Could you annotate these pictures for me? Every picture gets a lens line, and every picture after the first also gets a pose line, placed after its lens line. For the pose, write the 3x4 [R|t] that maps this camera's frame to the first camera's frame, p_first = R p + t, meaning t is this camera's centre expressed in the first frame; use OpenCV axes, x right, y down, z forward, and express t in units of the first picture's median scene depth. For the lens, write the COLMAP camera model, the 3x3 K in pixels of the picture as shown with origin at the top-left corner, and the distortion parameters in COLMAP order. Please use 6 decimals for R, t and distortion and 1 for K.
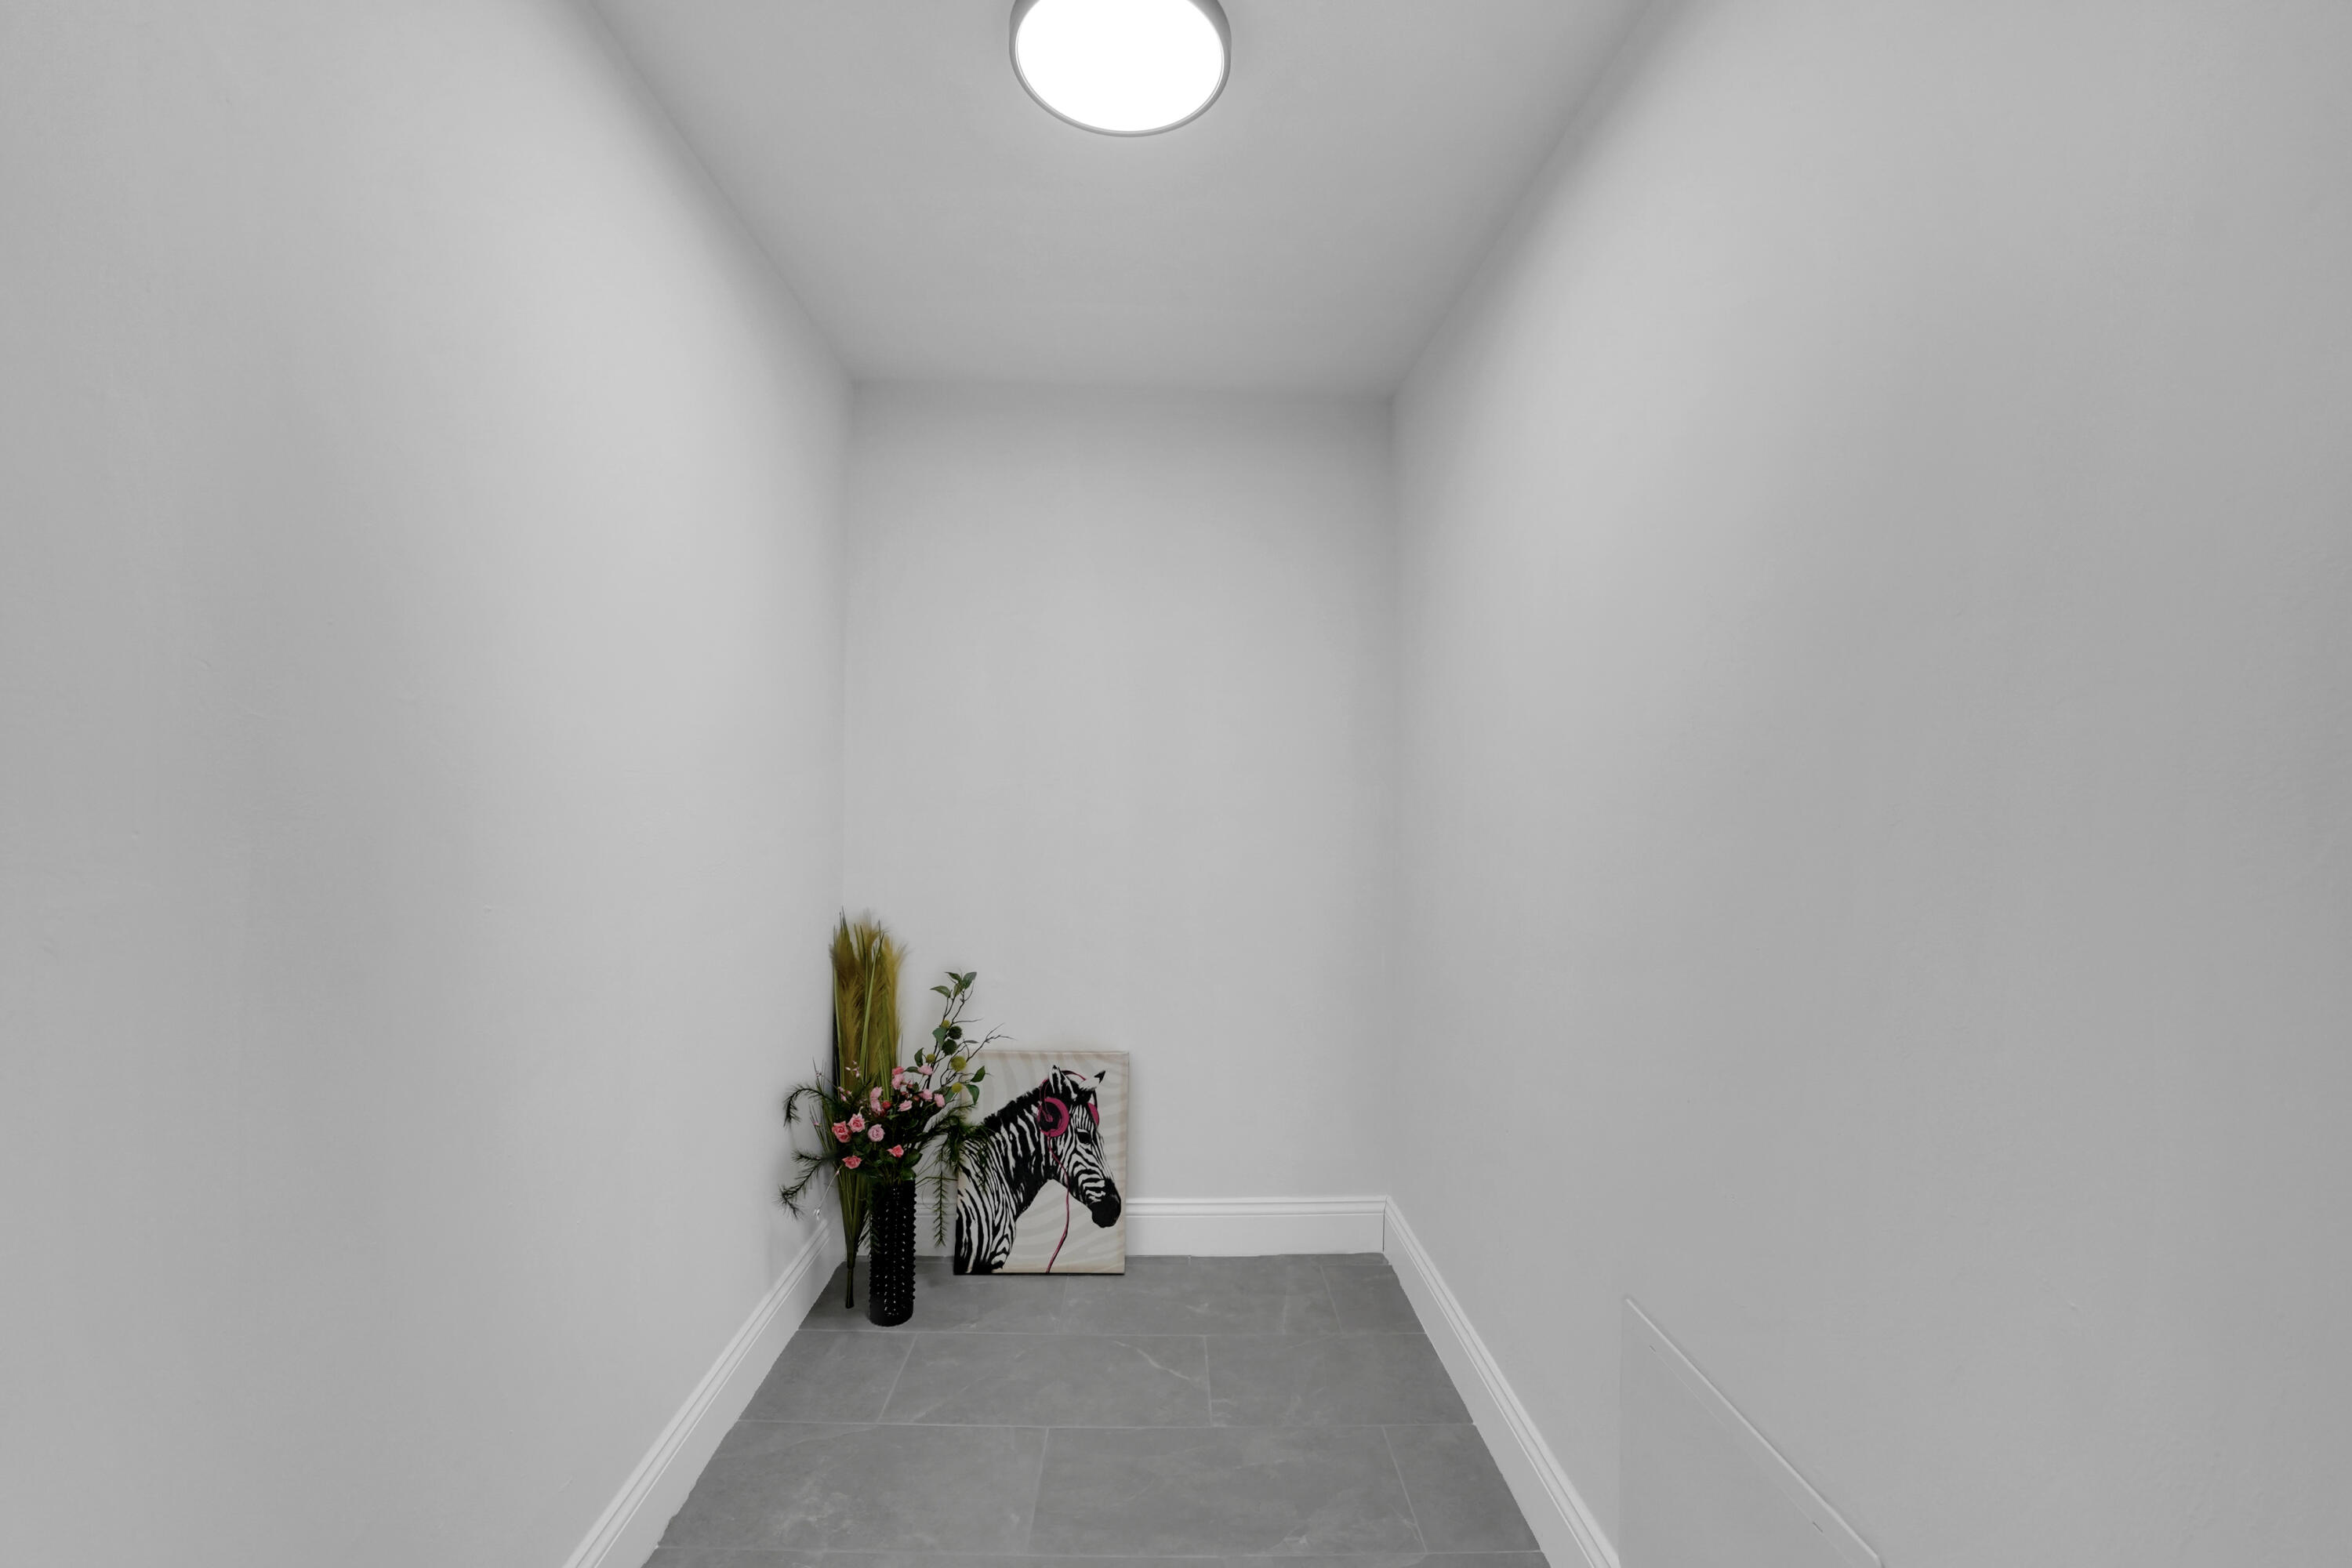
lens RADIAL K [[980.9, 0, 1177.7], [0, 980.9, 772.7], [0, 0, 1]] dist [-0.021324, 0.001578]
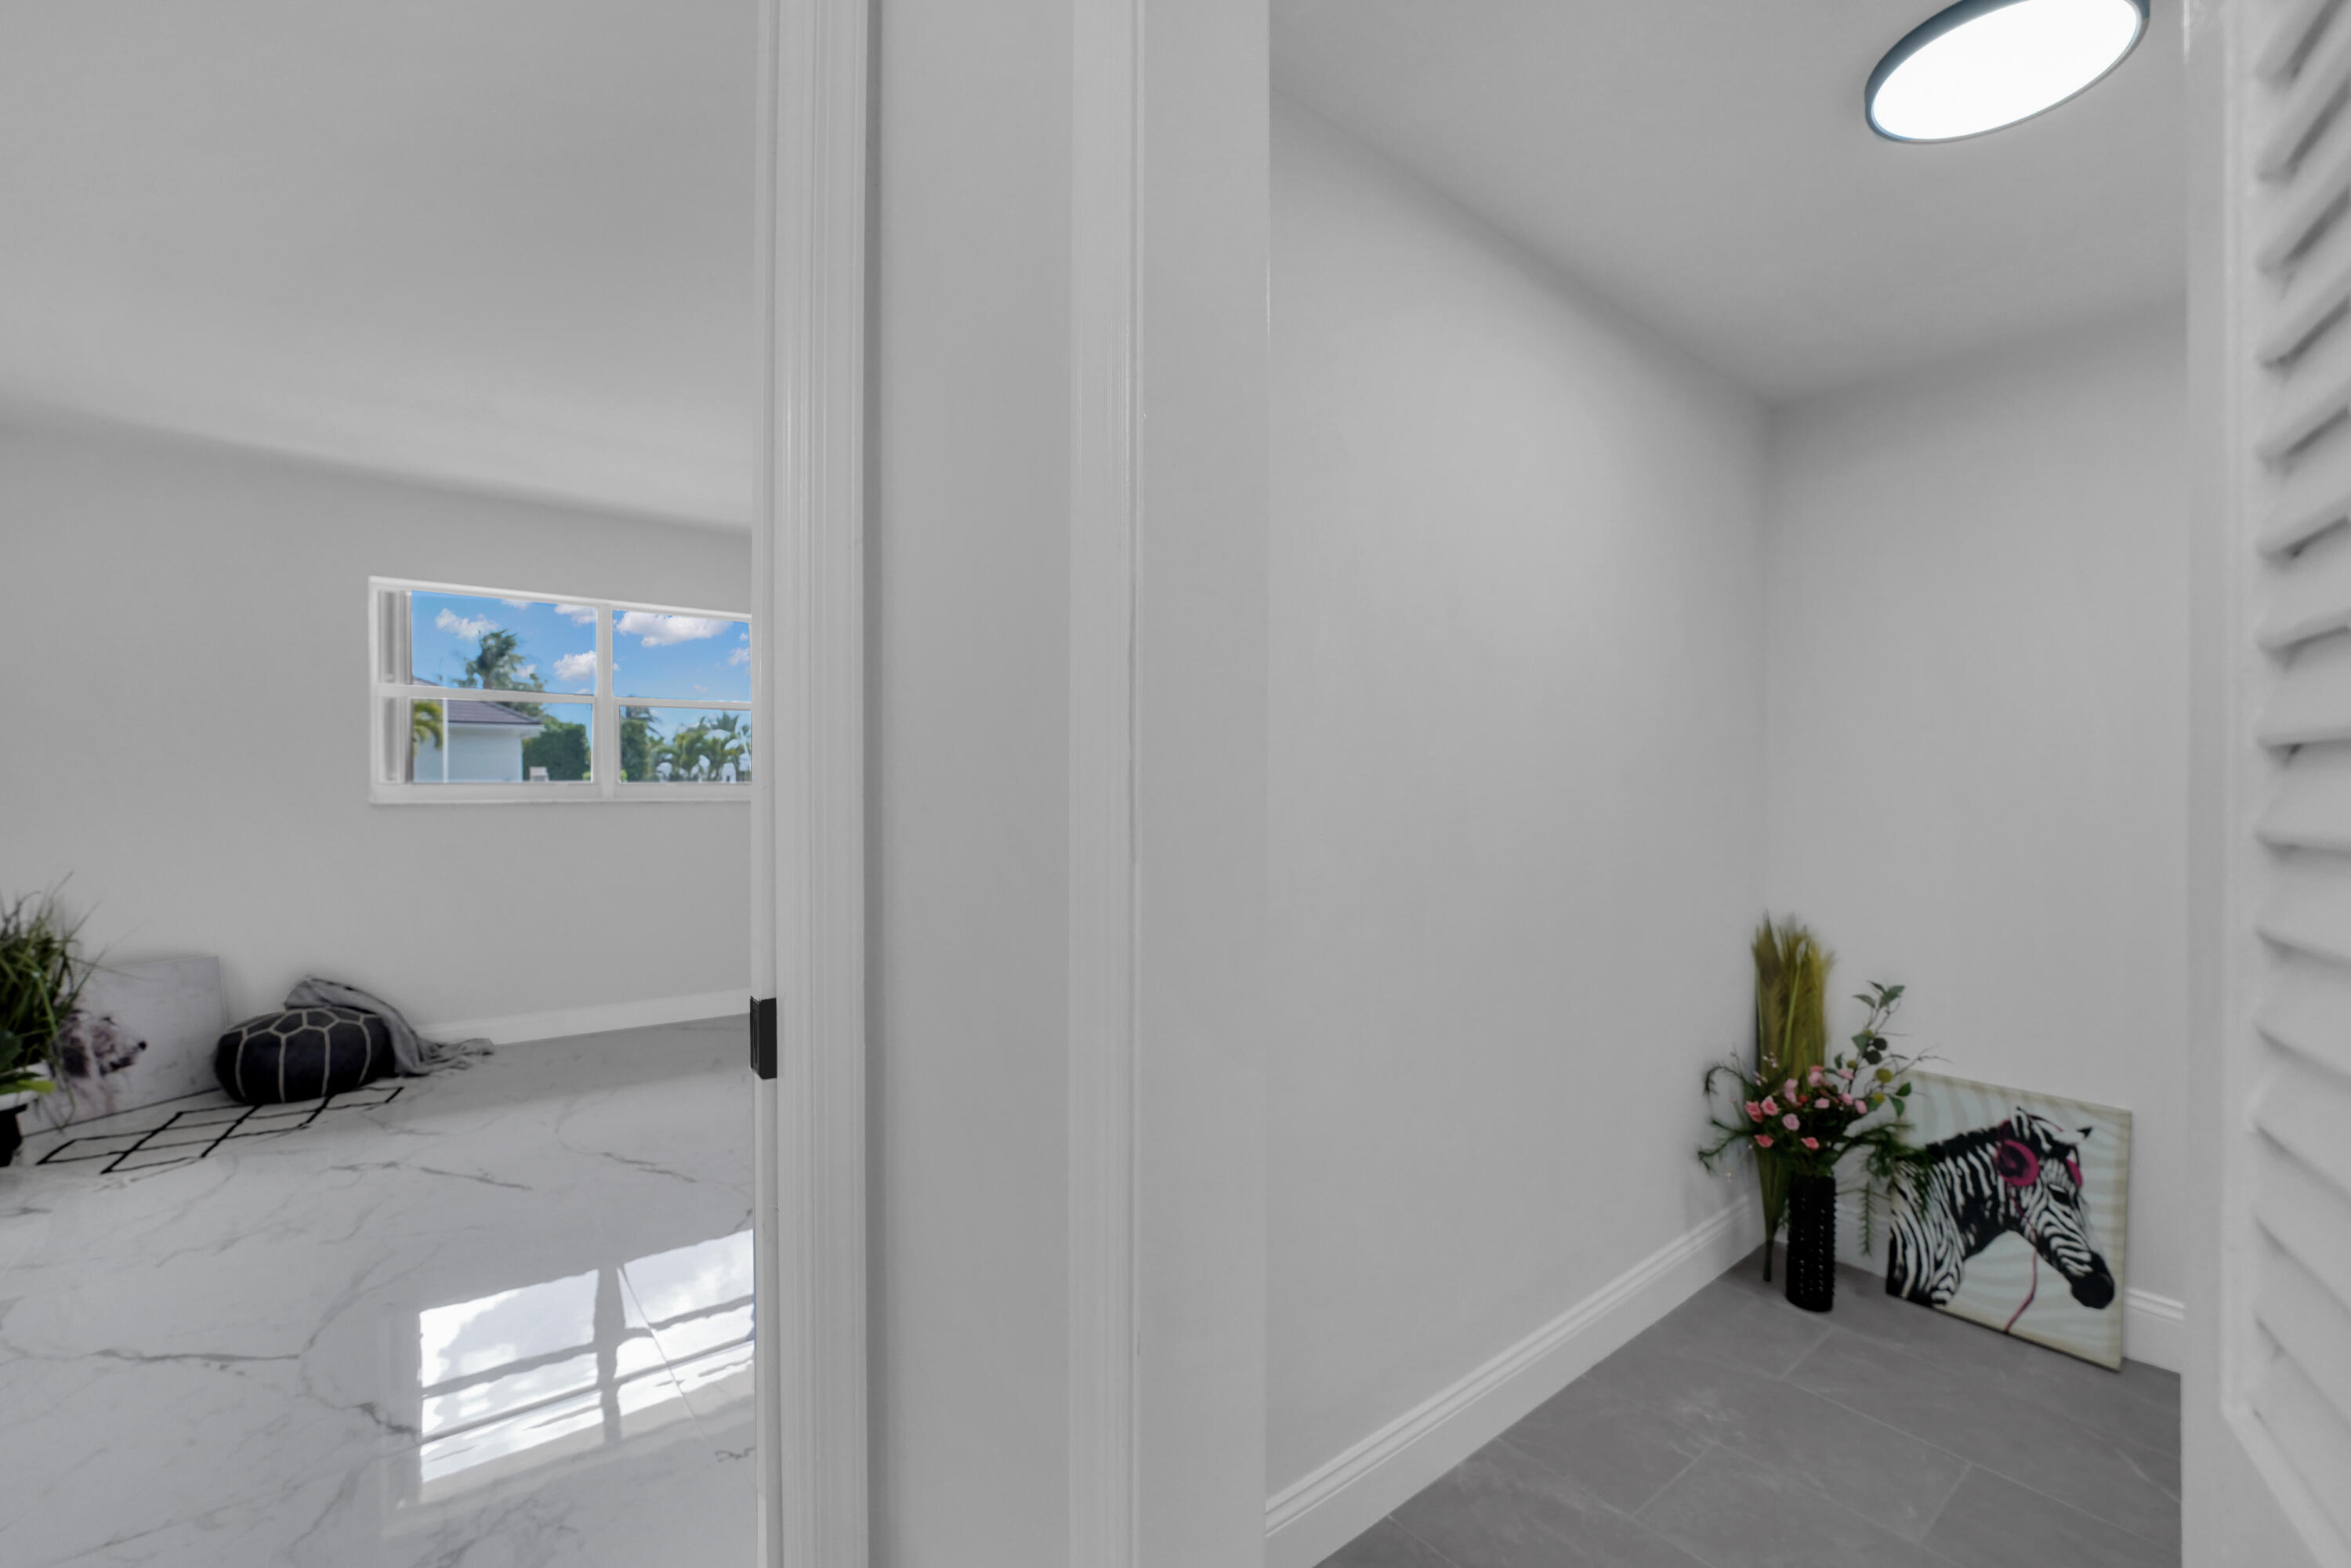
lens RADIAL K [[980.5, 0, 1174.5], [0, 980.5, 782.2], [0, 0, 1]] dist [-0.021324, 0.001578]
pose [[0.605798, -0.005103, -0.795602, 0.113408], [0.013958, 0.999894, 0.004215, -0.012931], [0.795496, -0.013659, 0.605805, -0.150564]]
